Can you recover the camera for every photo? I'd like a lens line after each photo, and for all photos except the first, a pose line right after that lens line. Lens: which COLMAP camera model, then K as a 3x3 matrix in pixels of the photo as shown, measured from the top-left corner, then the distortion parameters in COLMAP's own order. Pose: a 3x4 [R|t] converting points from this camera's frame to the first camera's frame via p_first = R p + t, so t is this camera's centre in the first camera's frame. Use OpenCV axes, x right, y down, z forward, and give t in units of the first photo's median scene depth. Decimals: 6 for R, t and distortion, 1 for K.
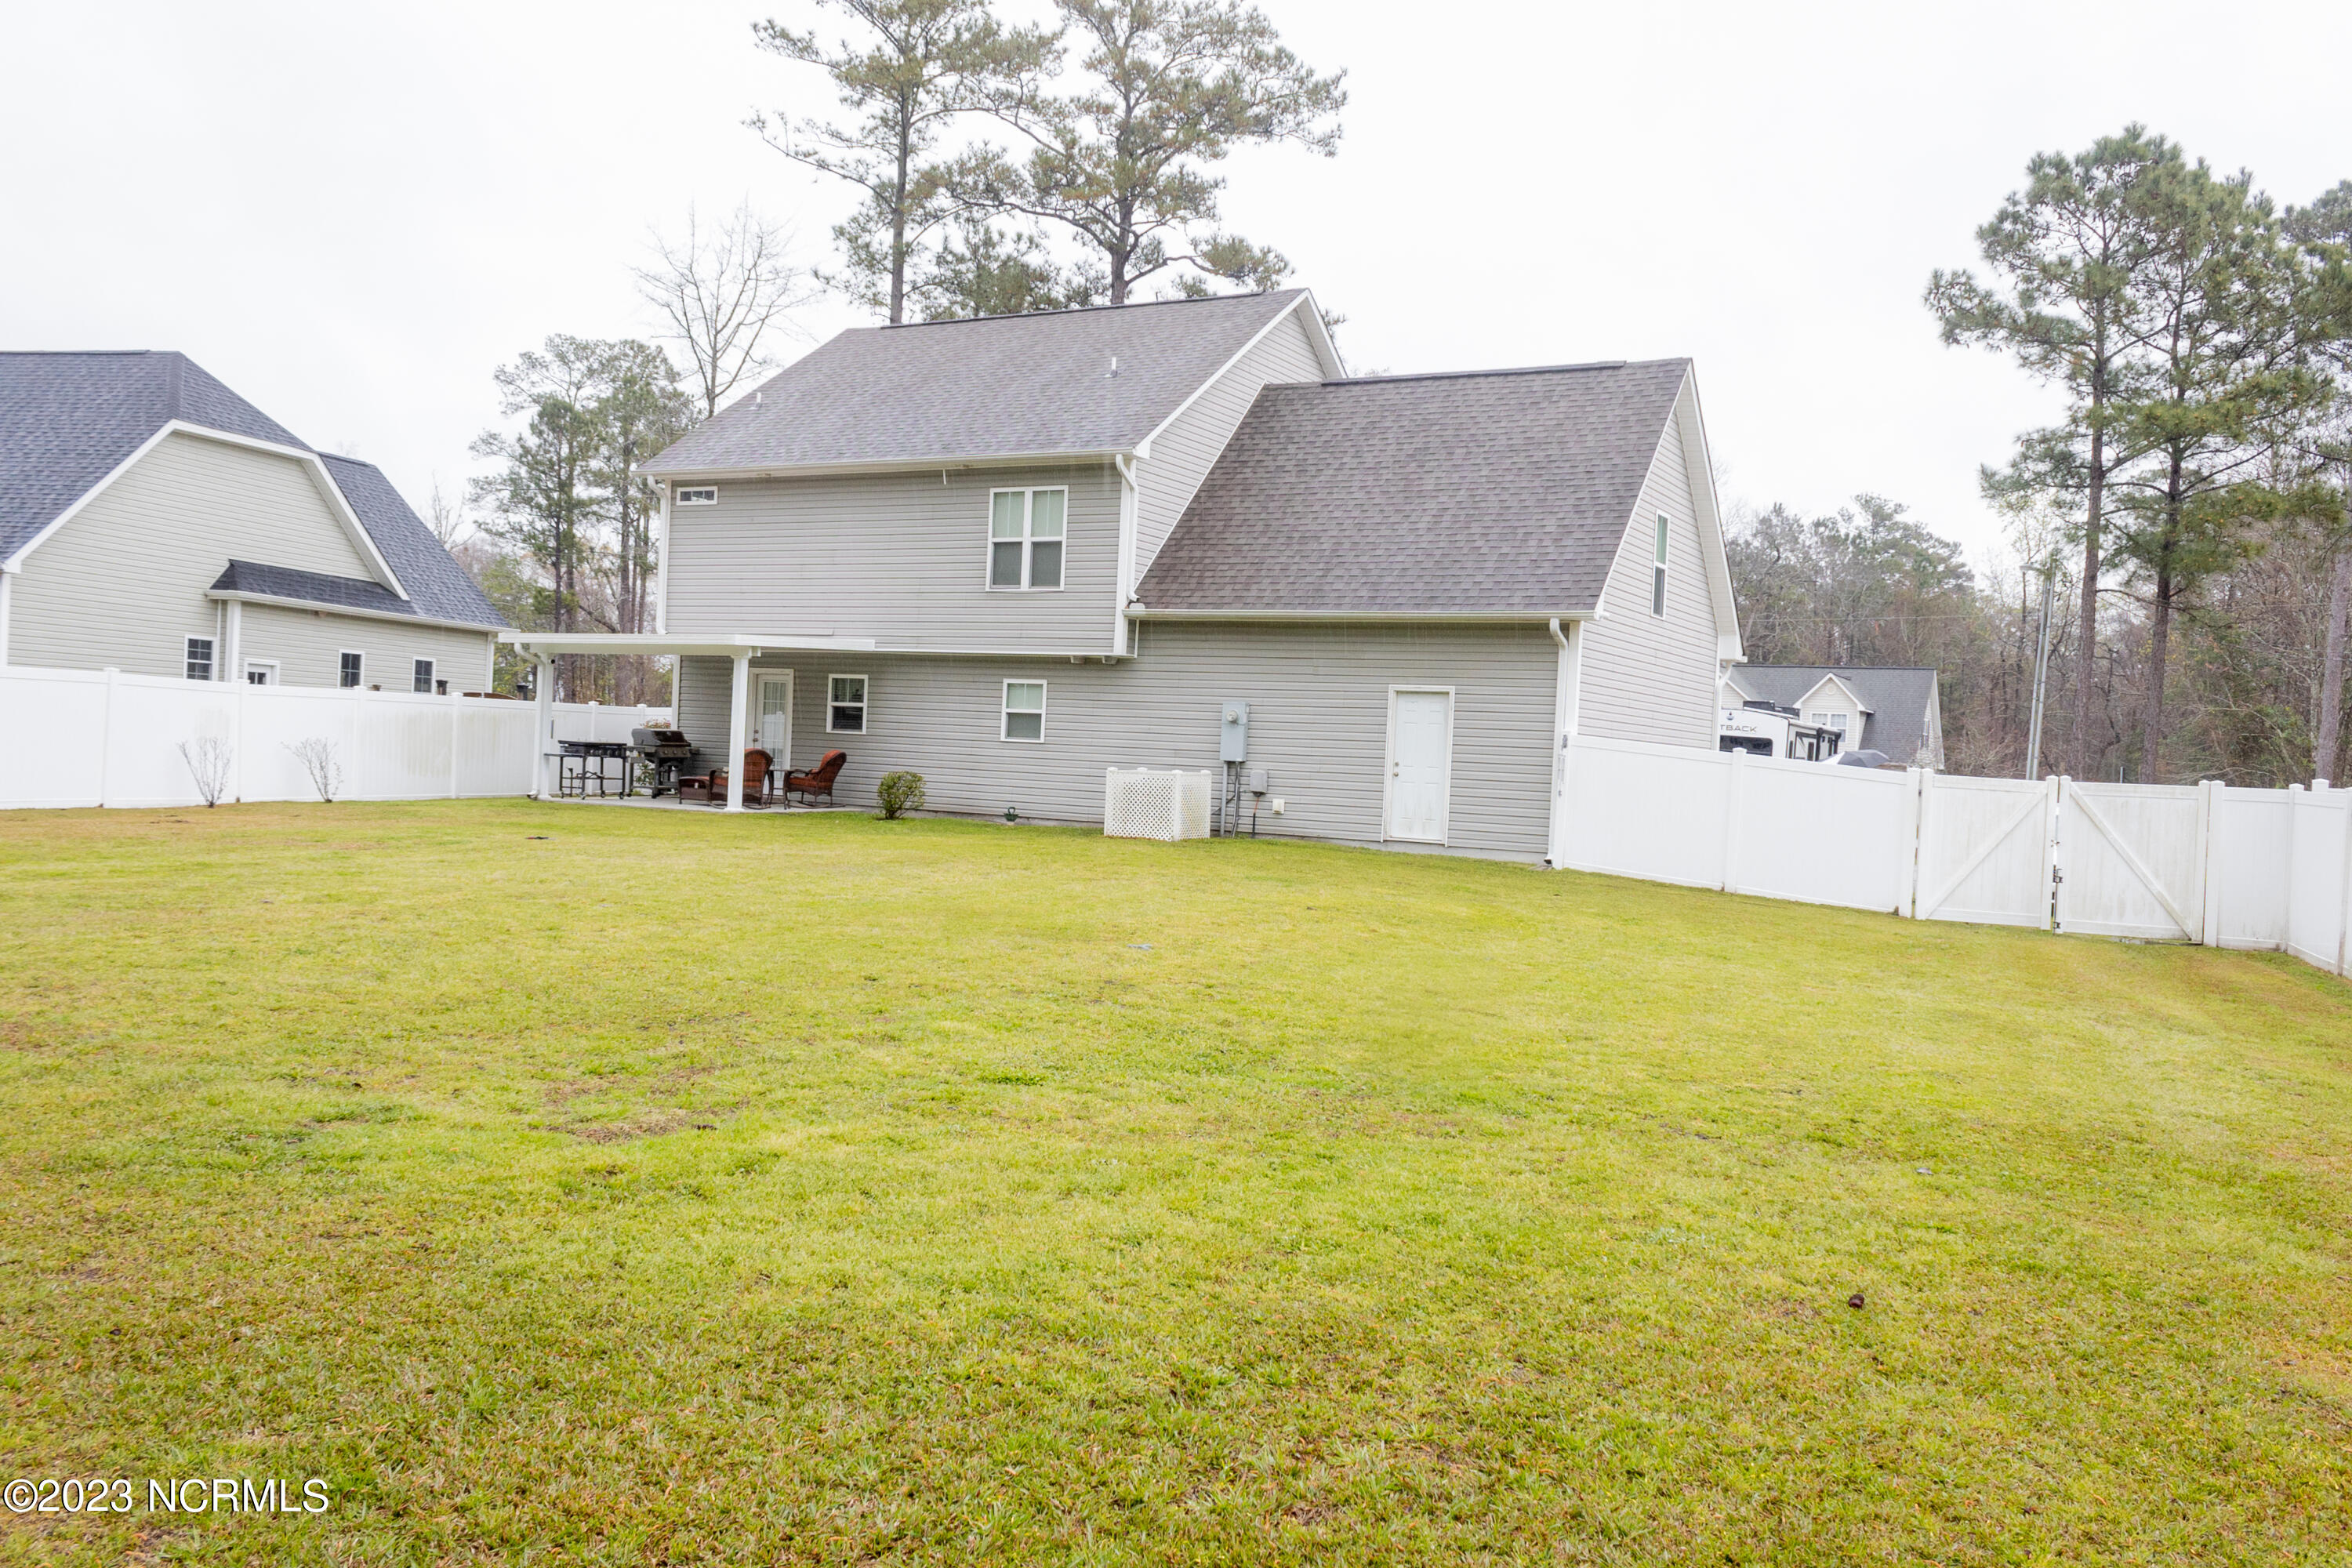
lens RADIAL K [[1864.6, 0, 1171.2], [0, 1864.6, 772.3], [0, 0, 1]] dist [0.013421, -0.005764]
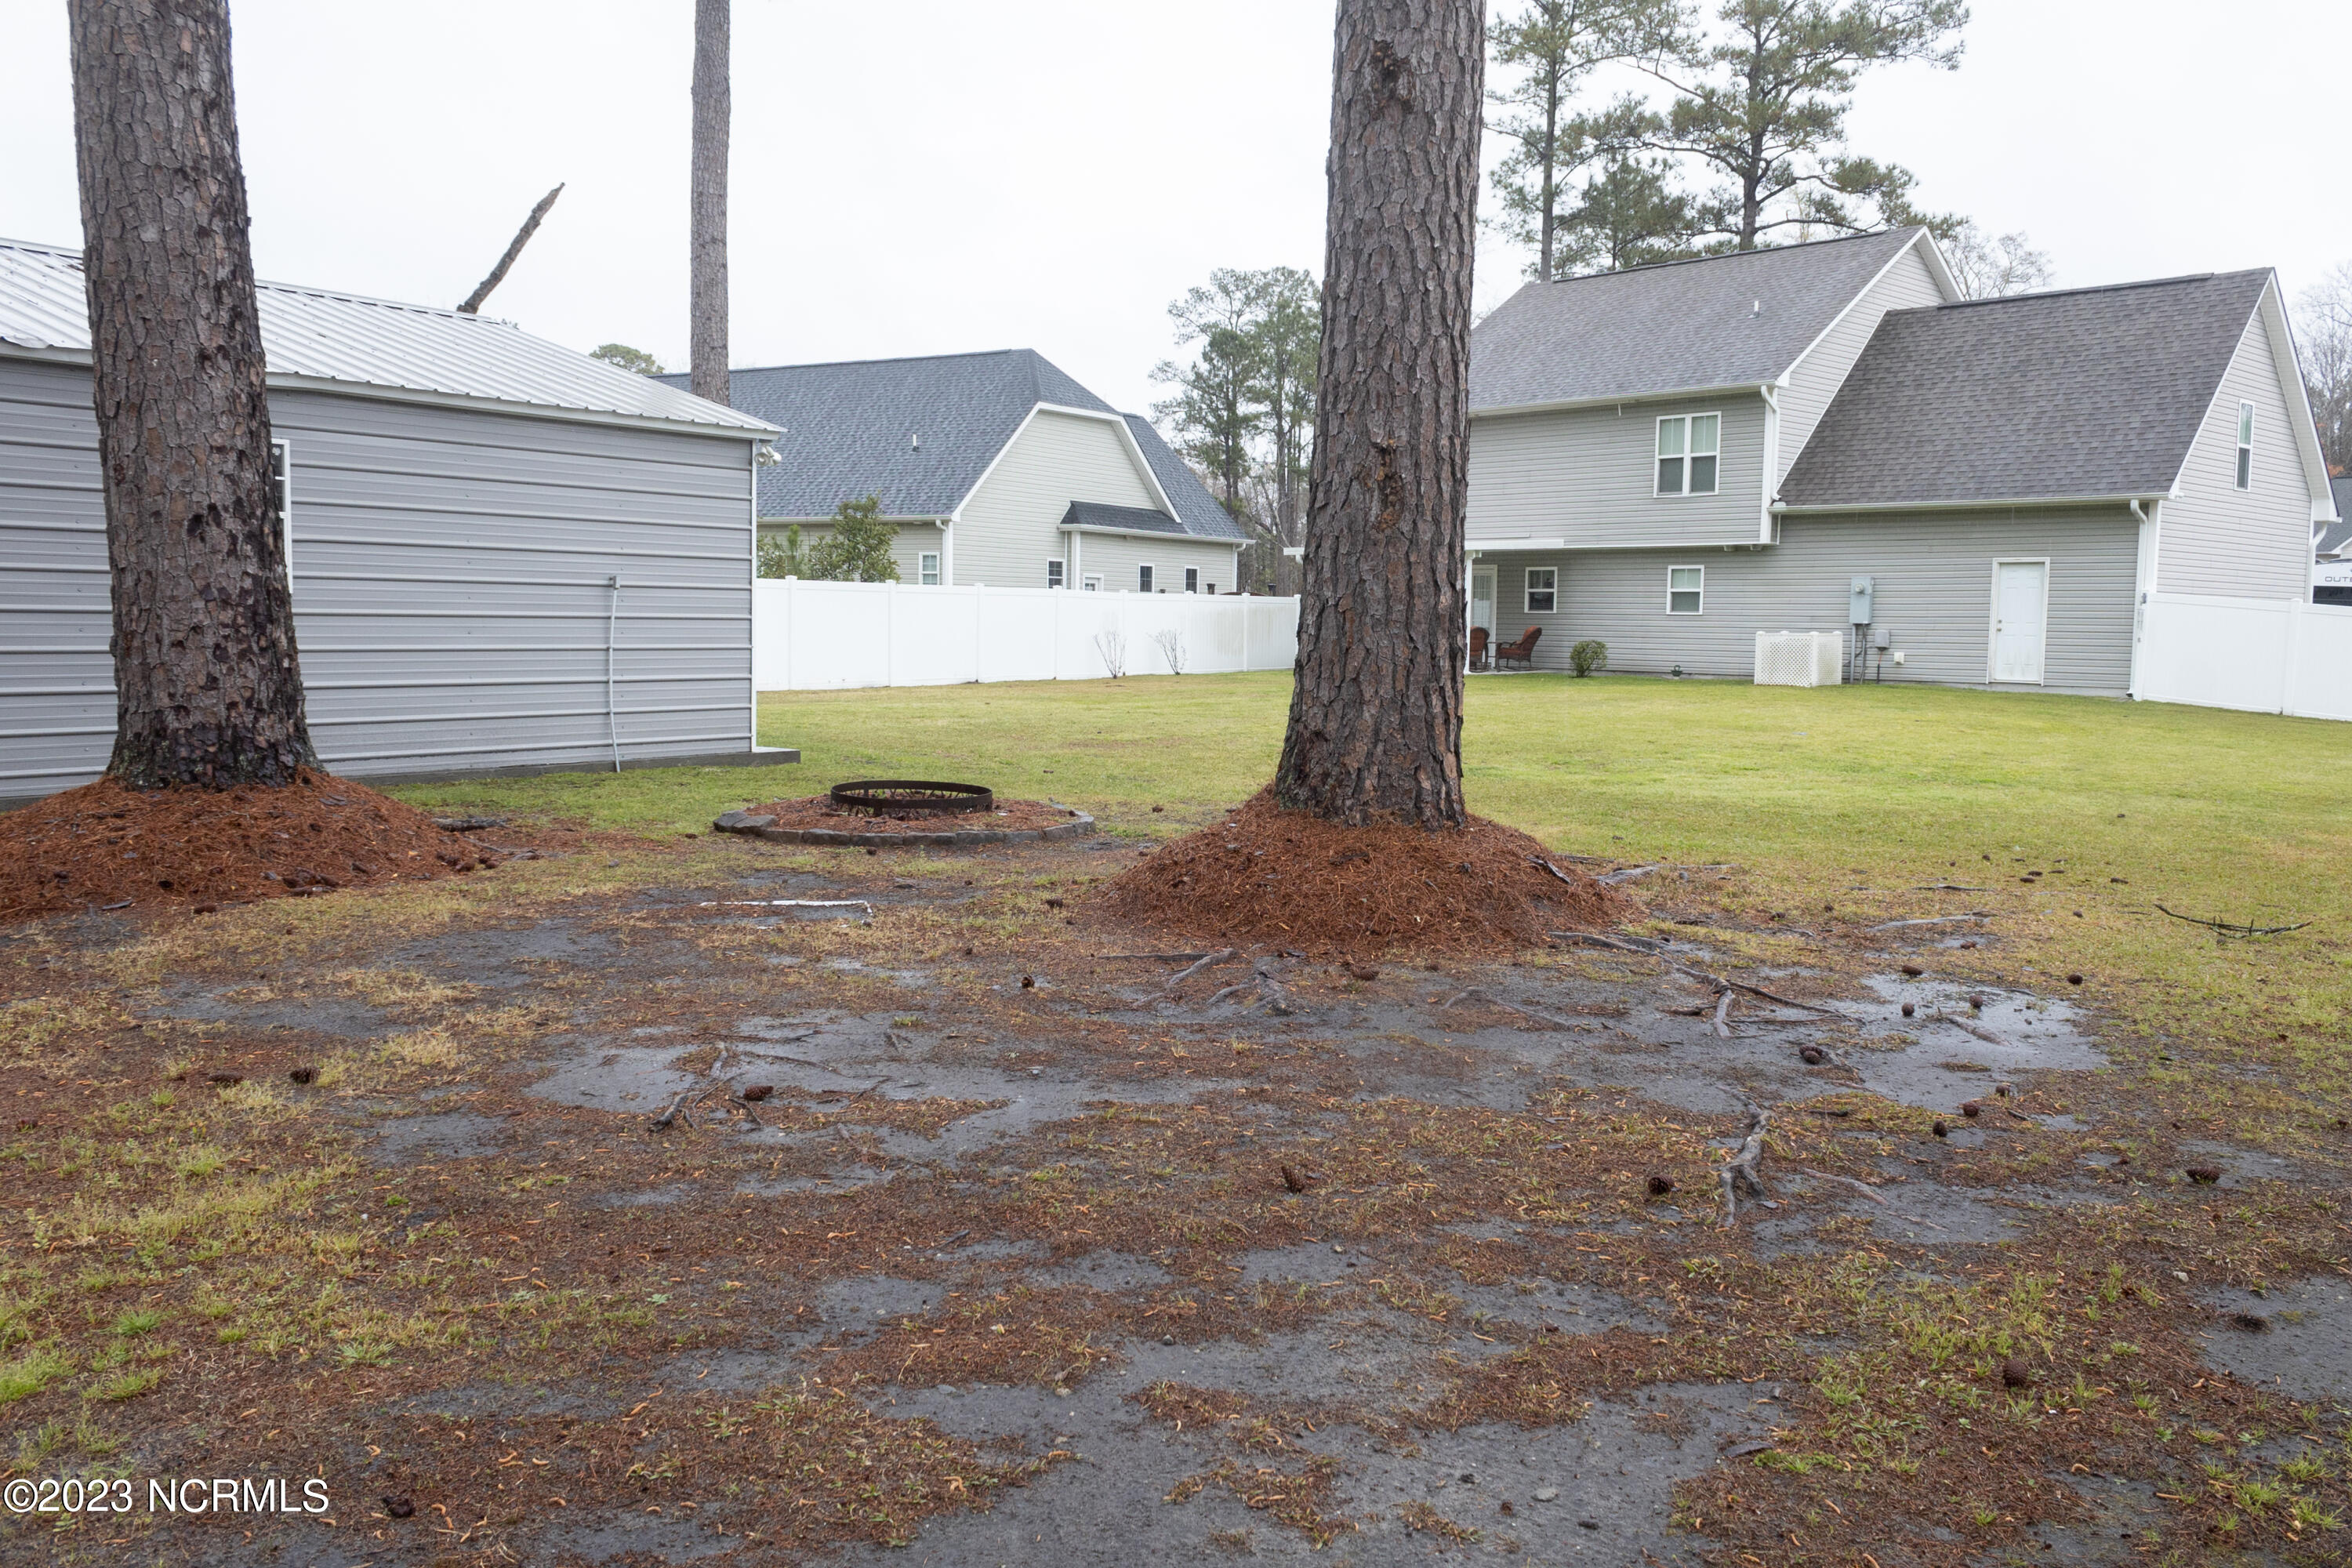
lens RADIAL K [[1864.6, 0, 1171.2], [0, 1864.6, 772.3], [0, 0, 1]] dist [0.013421, -0.005764]
pose [[0.948511, -0.008063, -0.316641, -0.007557], [0.027951, 0.997907, 0.058317, 0.005830], [0.315508, -0.064165, 0.946751, -0.270426]]
